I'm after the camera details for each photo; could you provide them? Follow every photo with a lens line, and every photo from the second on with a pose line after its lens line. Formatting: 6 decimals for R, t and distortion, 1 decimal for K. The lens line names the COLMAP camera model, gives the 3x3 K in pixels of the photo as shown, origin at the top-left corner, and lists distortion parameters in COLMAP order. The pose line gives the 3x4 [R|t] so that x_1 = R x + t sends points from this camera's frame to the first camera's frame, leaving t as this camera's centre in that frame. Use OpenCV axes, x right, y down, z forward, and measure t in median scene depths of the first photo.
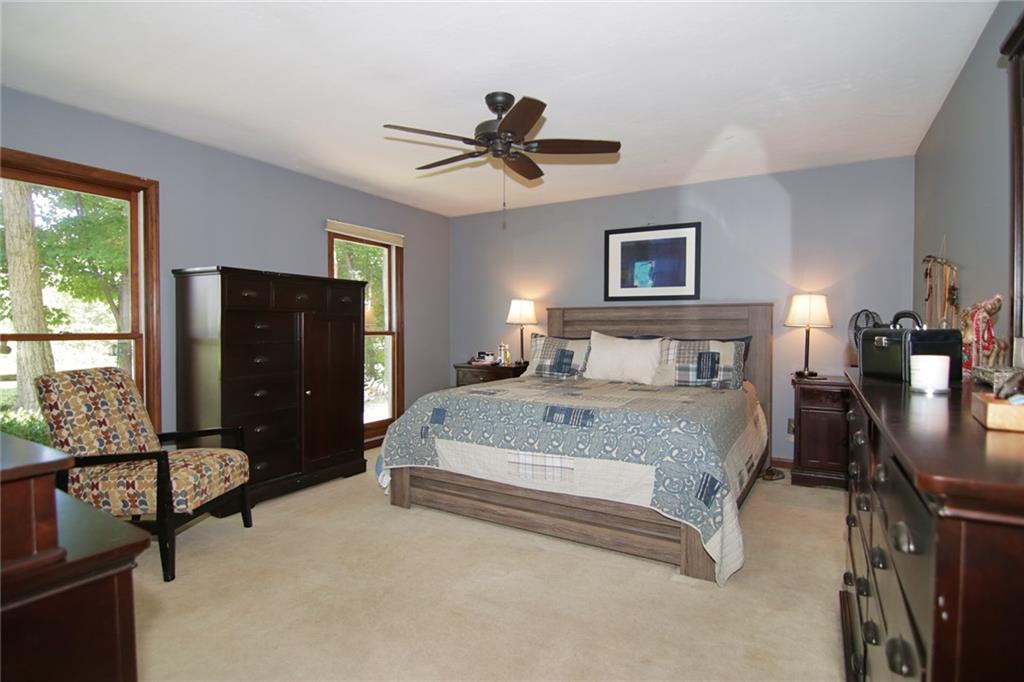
lens RADIAL K [[519.3, 0, 504.3], [0, 519.3, 337.3], [0, 0, 1]] dist [-0.001807, -0.013878]
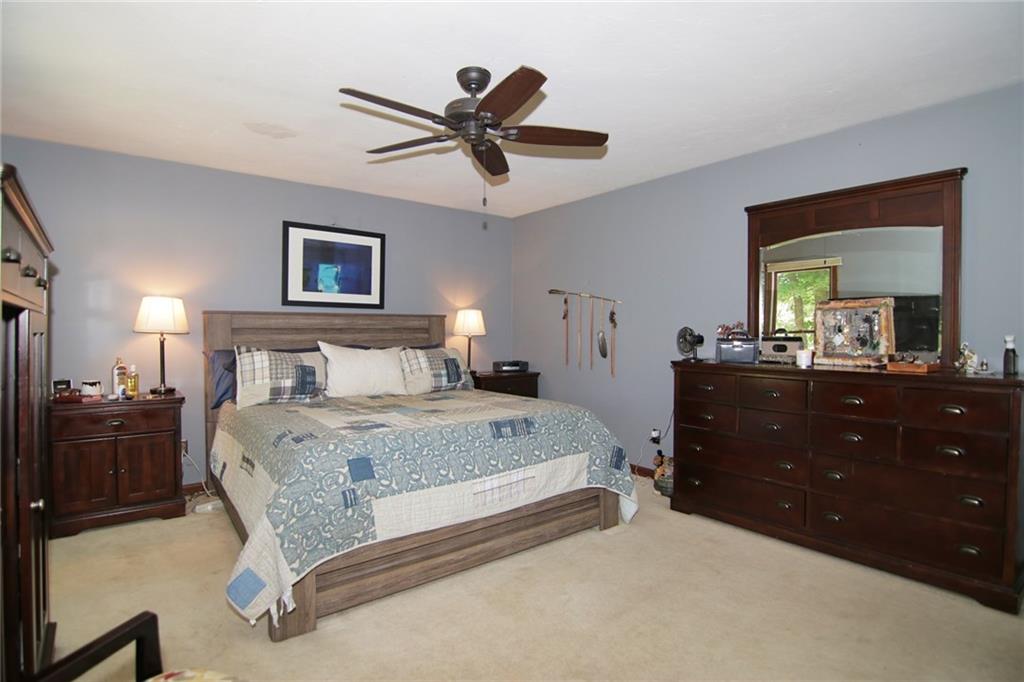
lens RADIAL K [[519.3, 0, 504.3], [0, 519.3, 337.3], [0, 0, 1]] dist [-0.001807, -0.013878]
pose [[0.354814, -0.012250, 0.934856, -0.565780], [0.019552, 0.999793, 0.005680, -0.019685], [-0.934732, 0.016263, 0.354980, 0.459054]]
